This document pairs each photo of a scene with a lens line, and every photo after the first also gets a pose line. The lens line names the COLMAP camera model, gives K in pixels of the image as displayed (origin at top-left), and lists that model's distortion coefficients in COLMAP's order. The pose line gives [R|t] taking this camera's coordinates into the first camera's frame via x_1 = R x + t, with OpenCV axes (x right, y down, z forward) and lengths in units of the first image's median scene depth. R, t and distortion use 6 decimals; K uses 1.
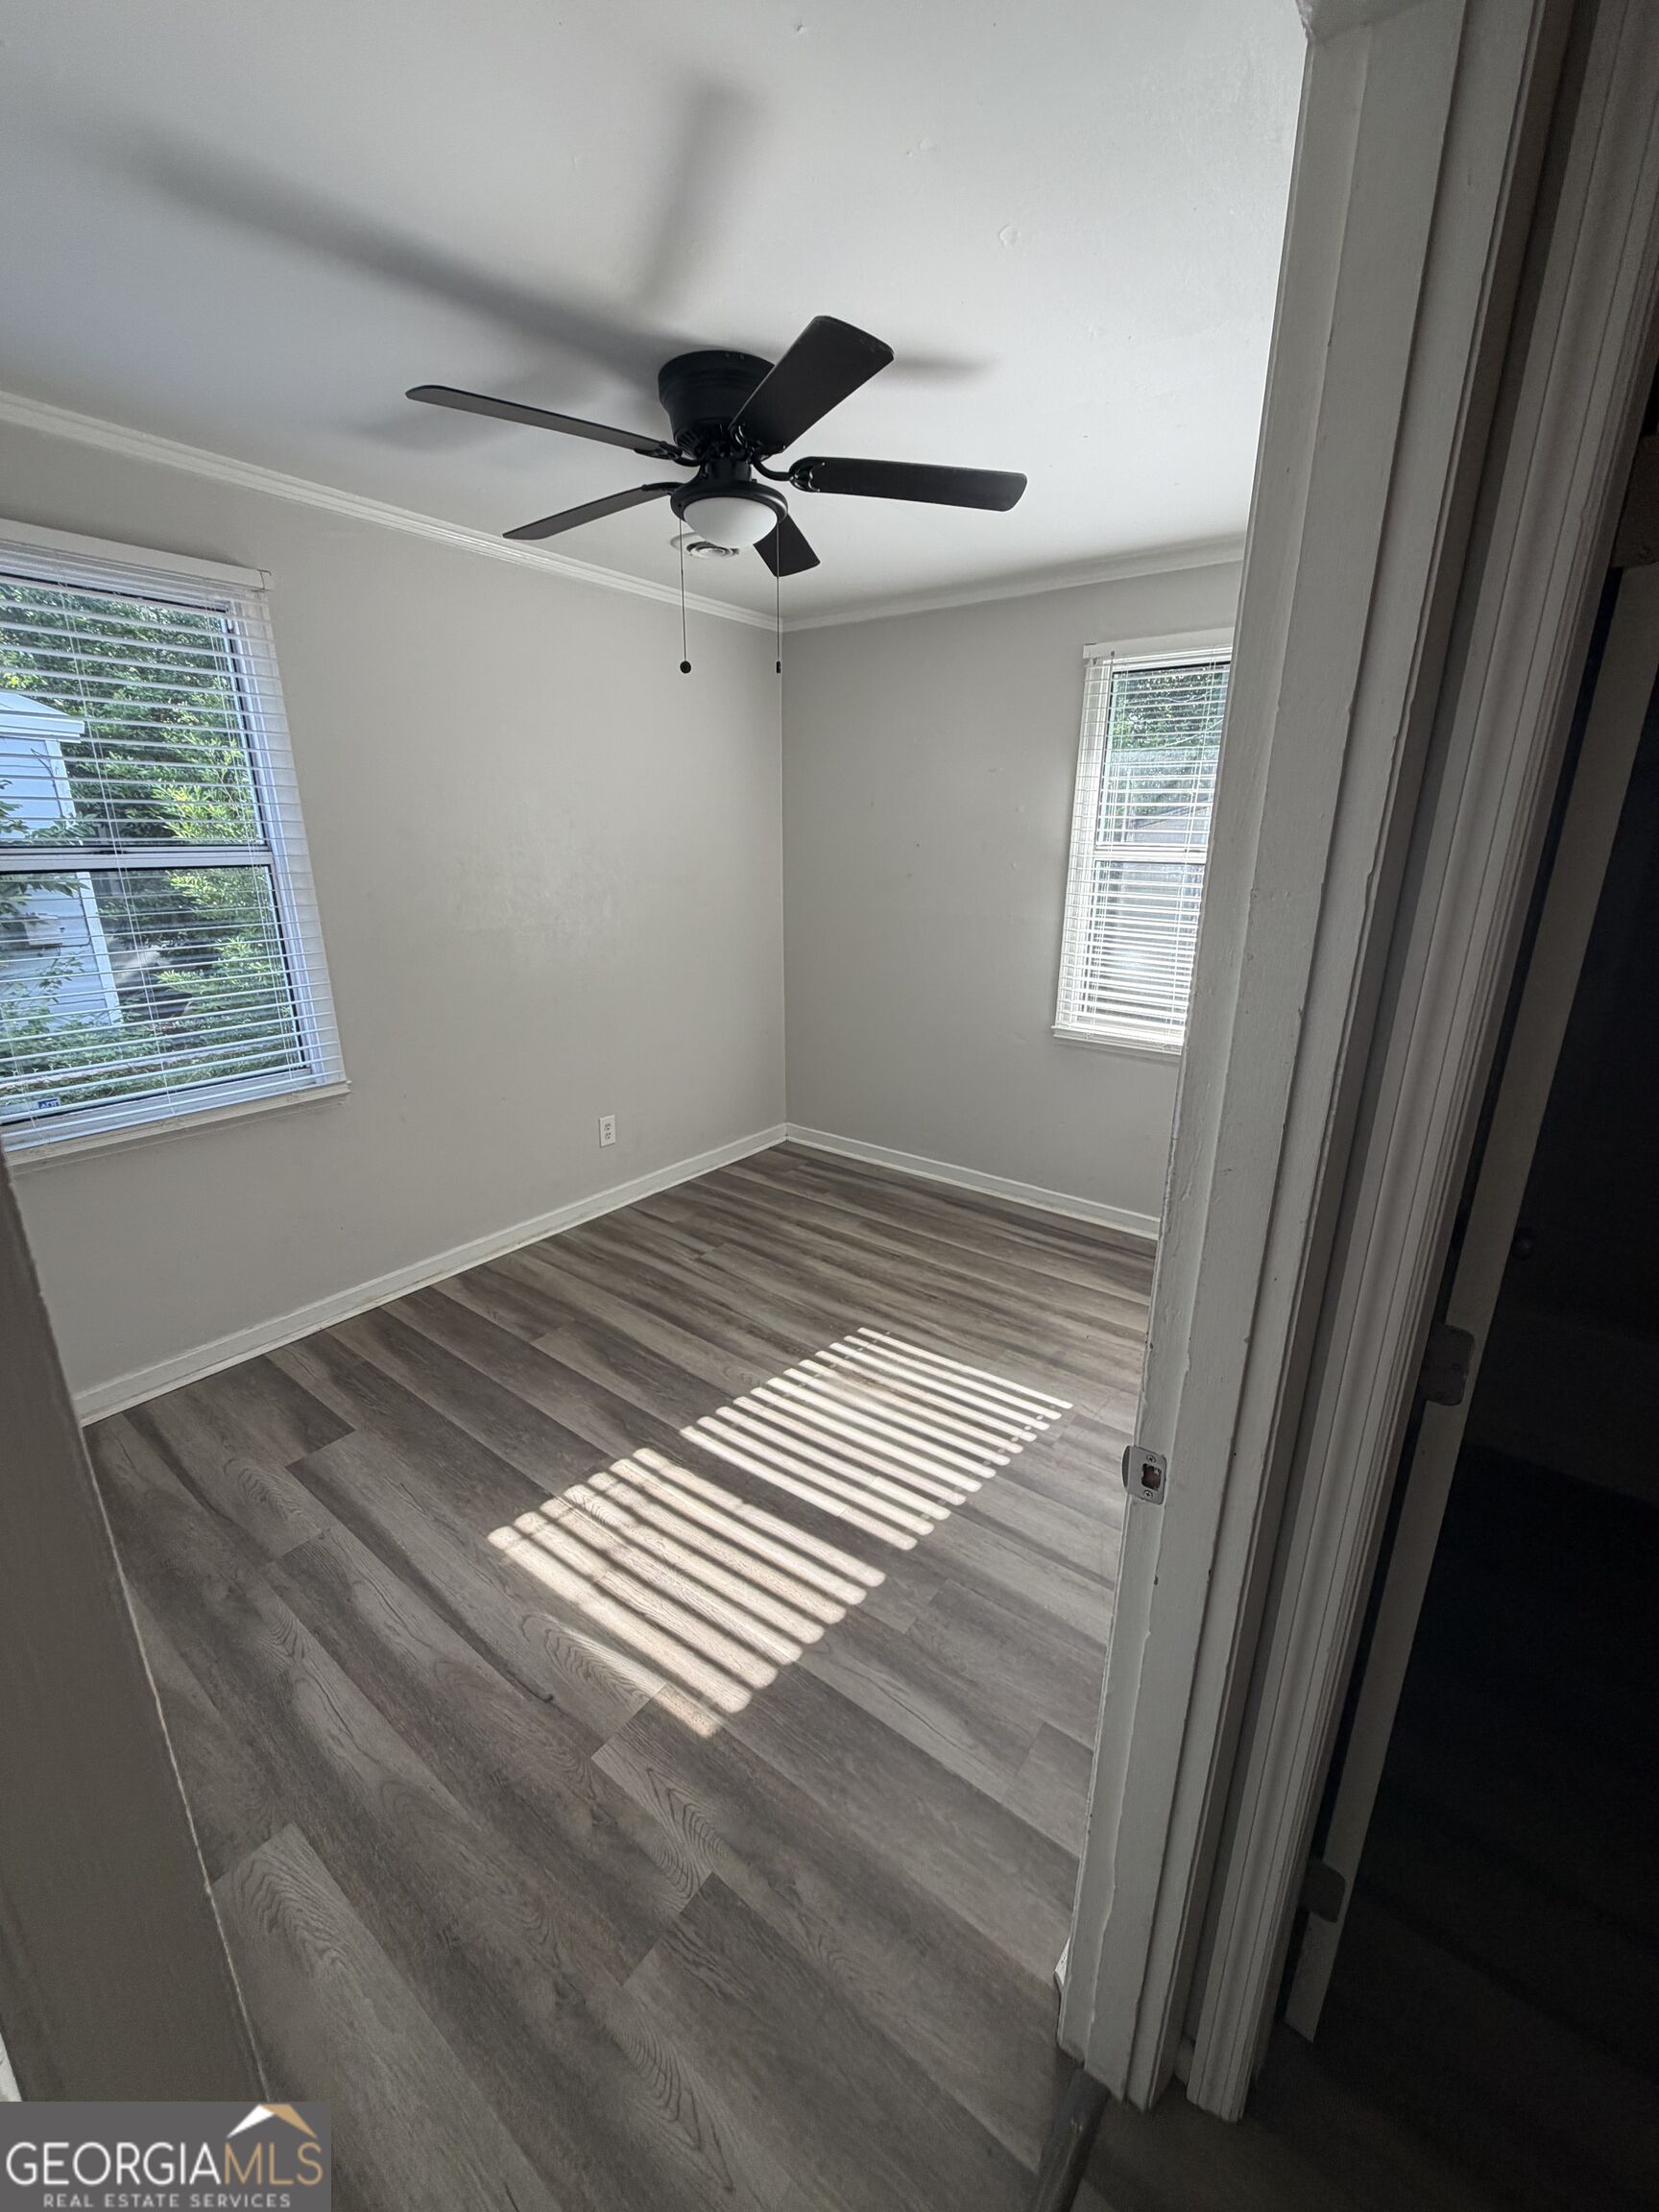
lens RADIAL K [[880.6, 0, 826.7], [0, 880.6, 1096.2], [0, 0, 1]] dist [-0.000760, -0.000370]
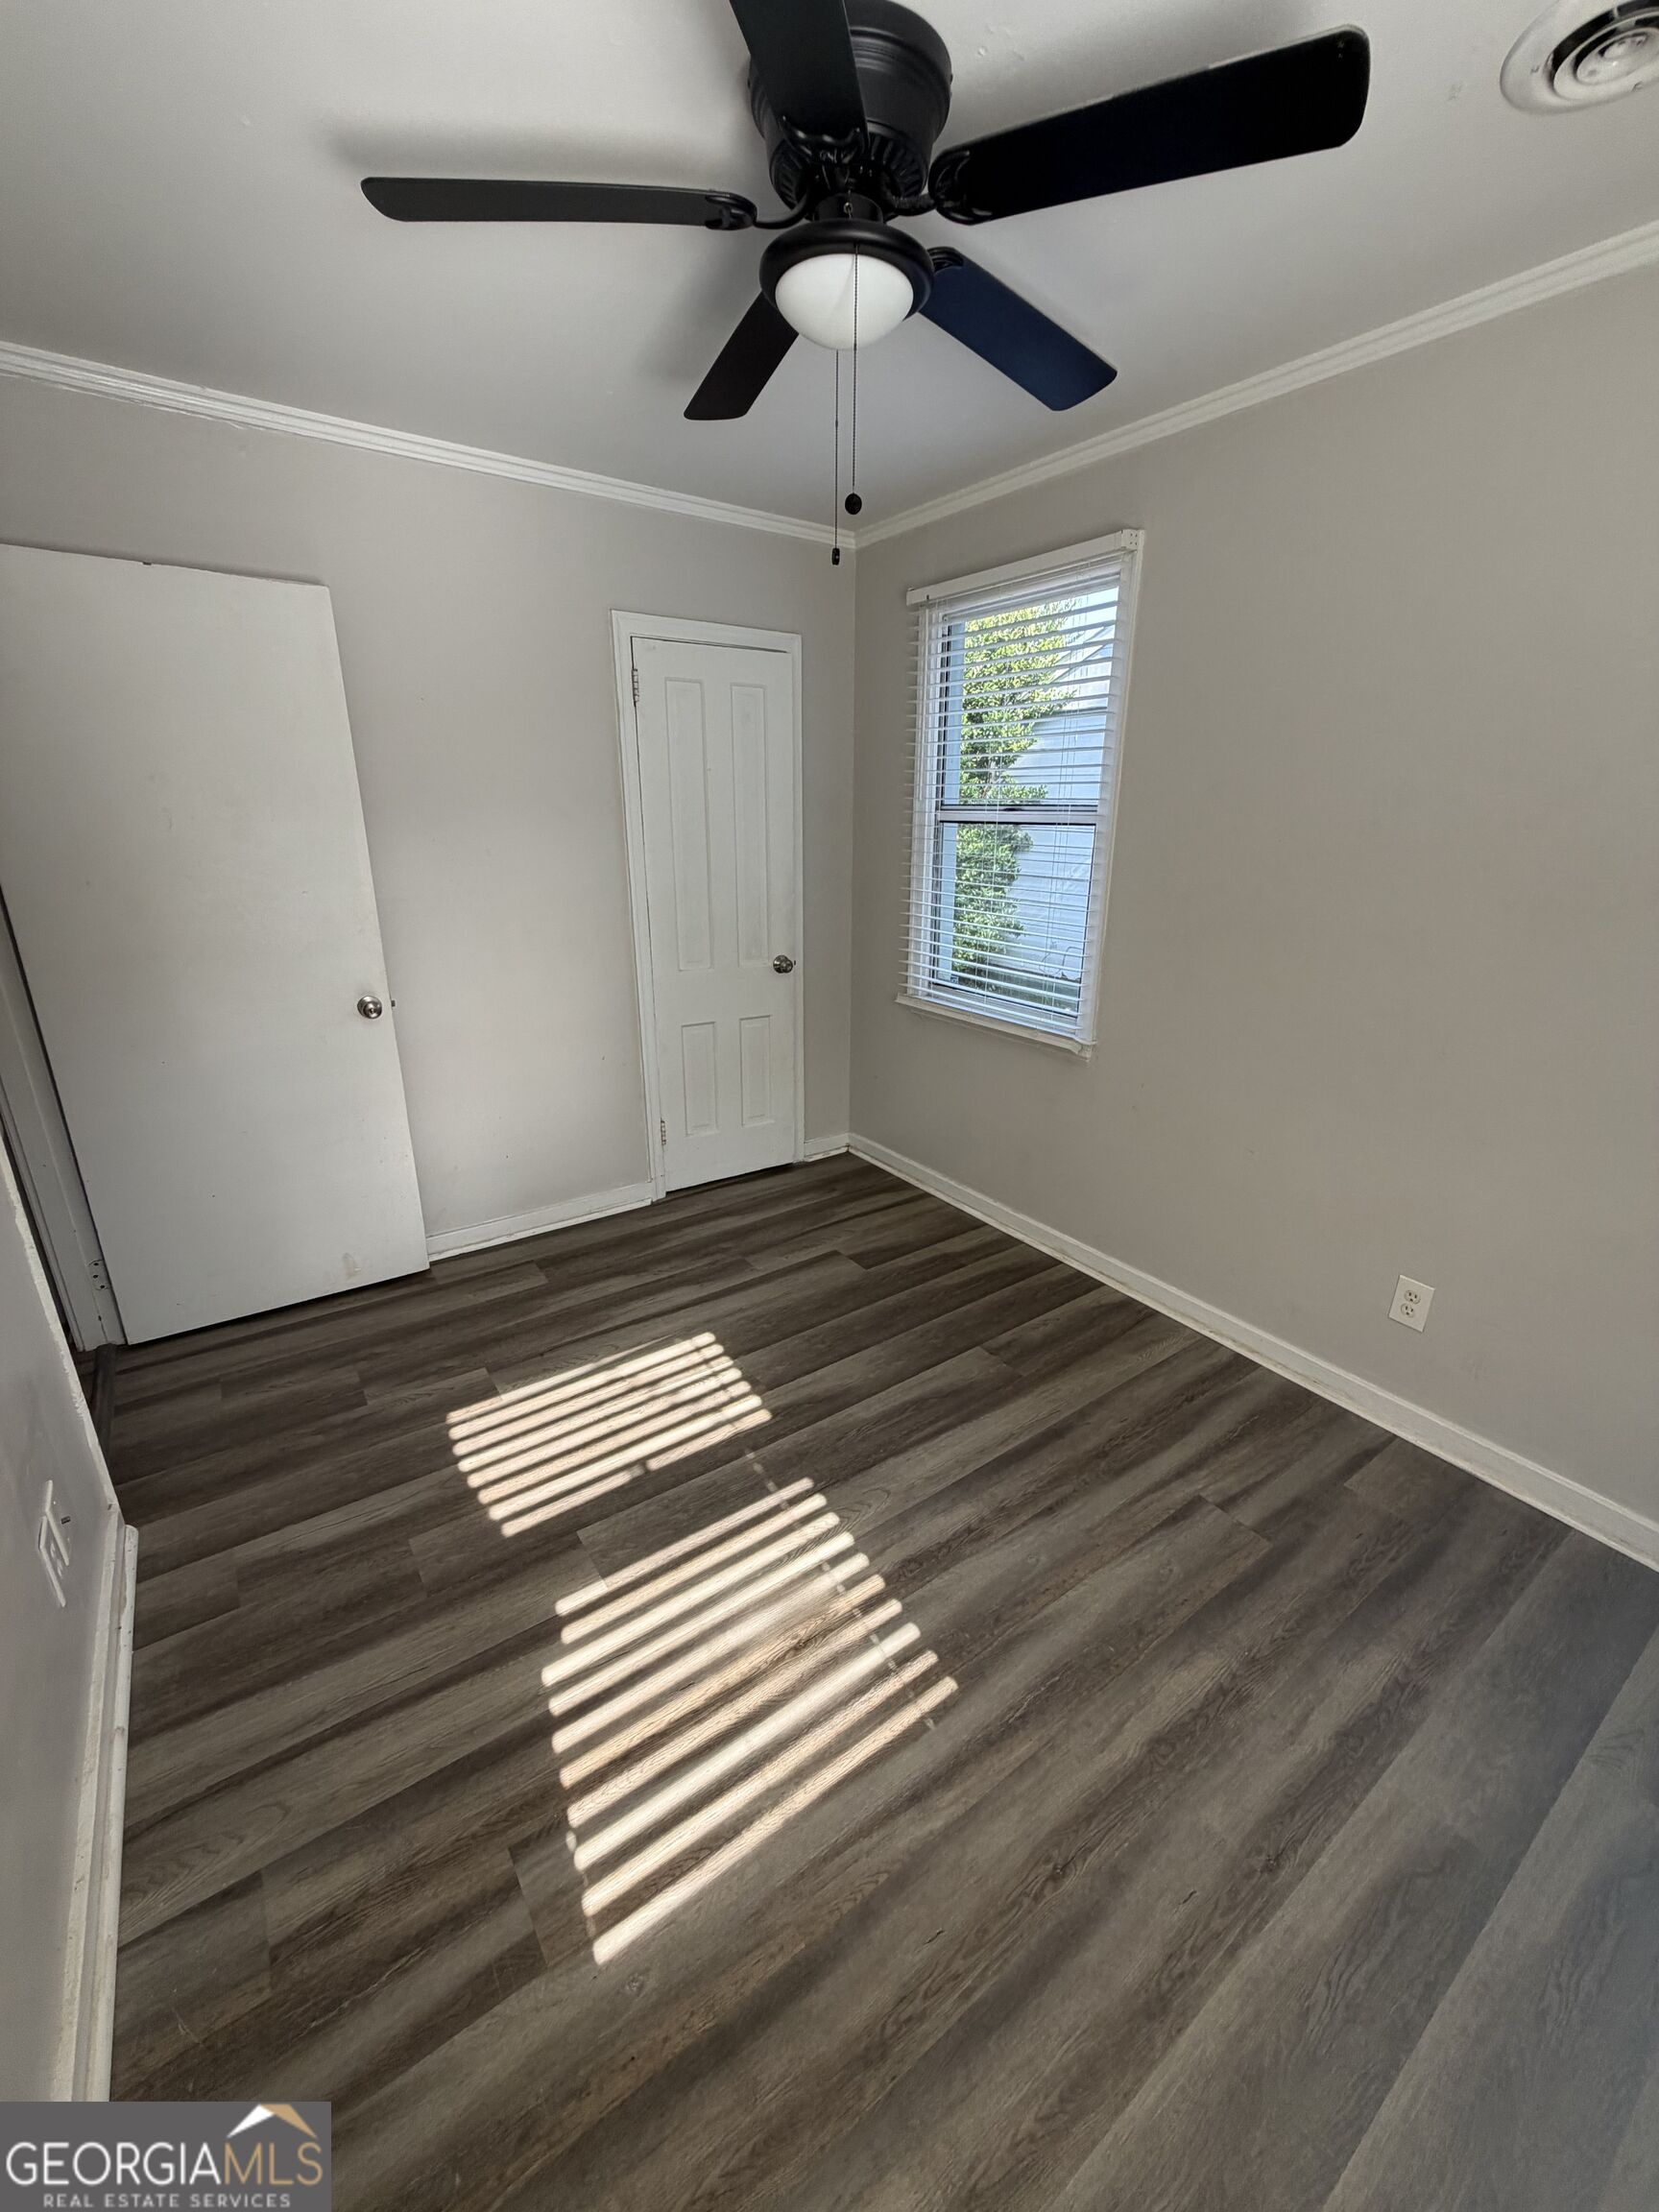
lens RADIAL K [[880.6, 0, 826.7], [0, 880.6, 1096.2], [0, 0, 1]] dist [-0.000760, -0.000370]
pose [[-0.294716, 0.299147, -0.907554, 0.467541], [-0.279173, 0.881348, 0.381167, -0.258020], [0.913896, 0.365700, -0.176233, 0.910317]]
